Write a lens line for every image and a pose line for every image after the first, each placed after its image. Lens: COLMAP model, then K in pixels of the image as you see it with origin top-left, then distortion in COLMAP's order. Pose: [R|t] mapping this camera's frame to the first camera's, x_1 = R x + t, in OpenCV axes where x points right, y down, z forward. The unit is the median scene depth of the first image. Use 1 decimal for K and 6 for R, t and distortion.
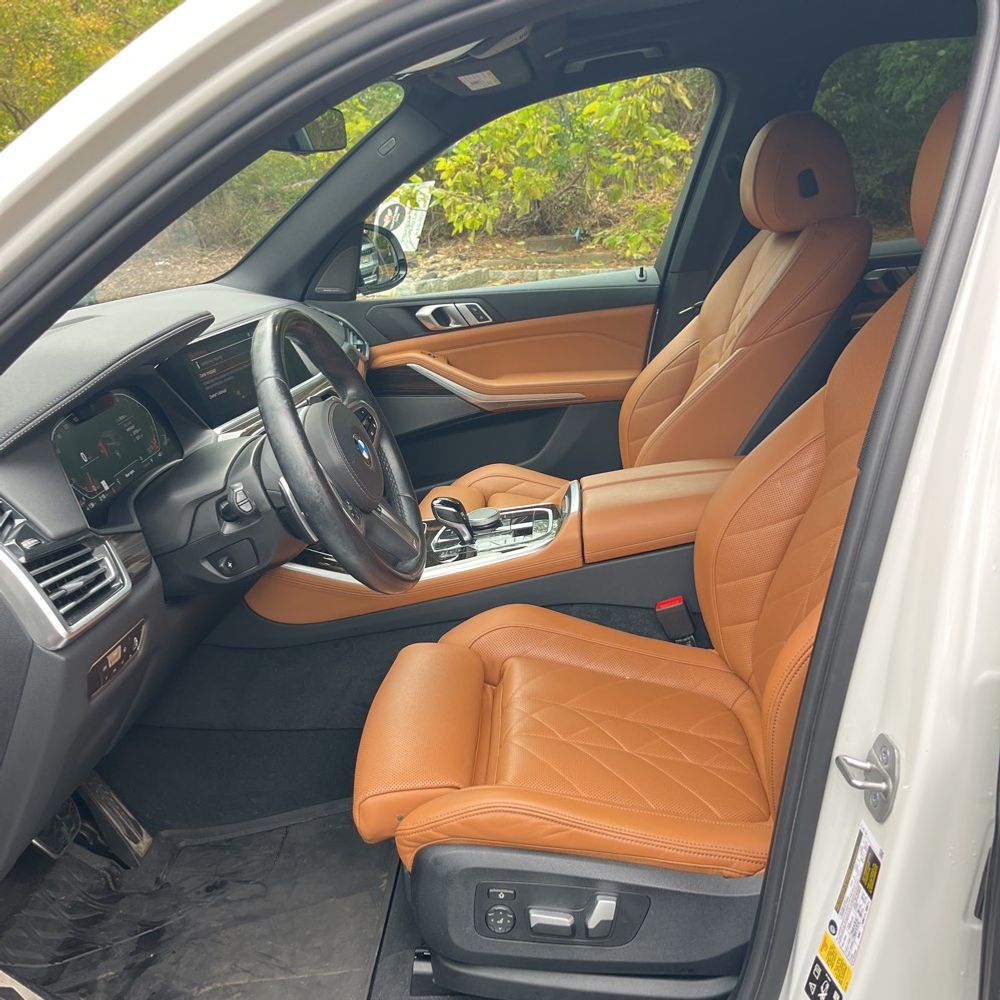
lens RADIAL K [[1039.8, 0, 501.7], [0, 1039.8, 515.2], [0, 0, 1]] dist [0.040353, -0.031279]
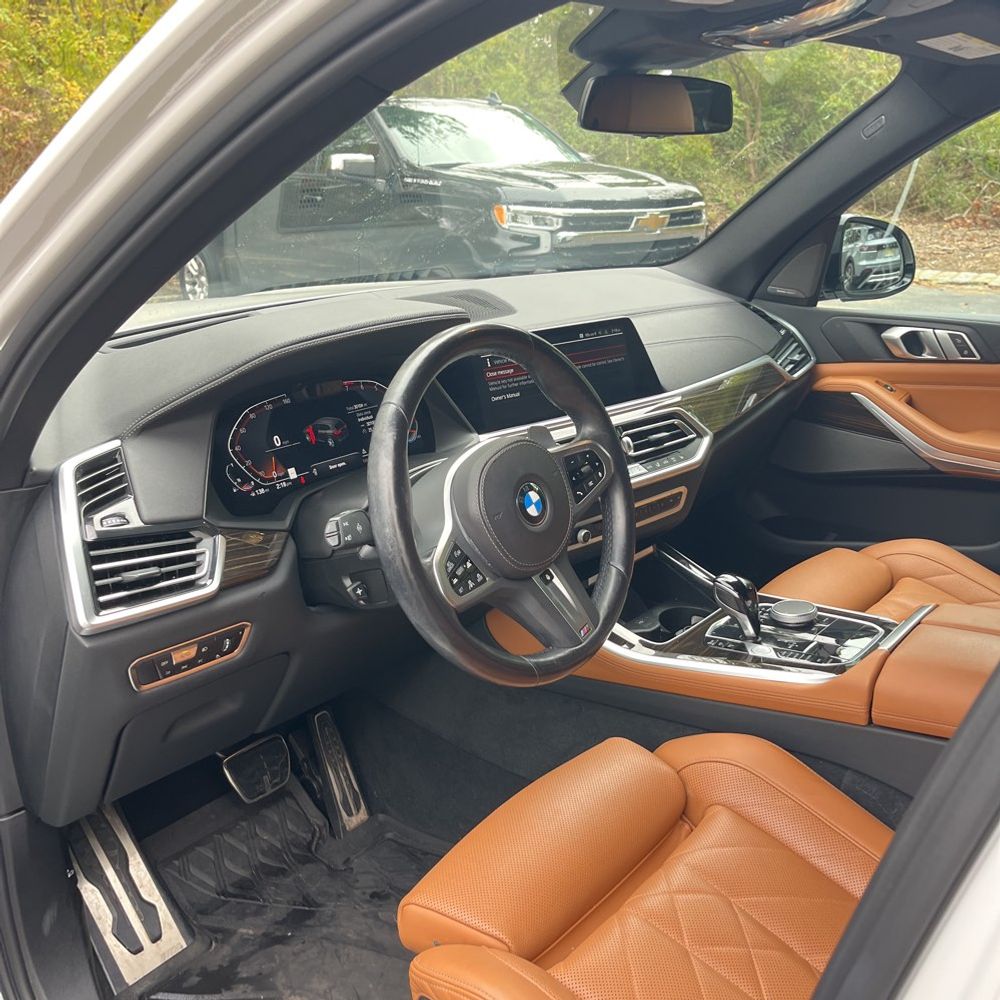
lens RADIAL K [[1015.9, 0, 500.0], [0, 1015.9, 500.0], [0, 0, 1]] dist [0.049654, -0.057681]
pose [[0.780503, 0.255011, -0.570776, 0.246625], [-0.238300, 0.965446, 0.105481, -0.117322], [0.577952, 0.053688, 0.814303, 0.268532]]
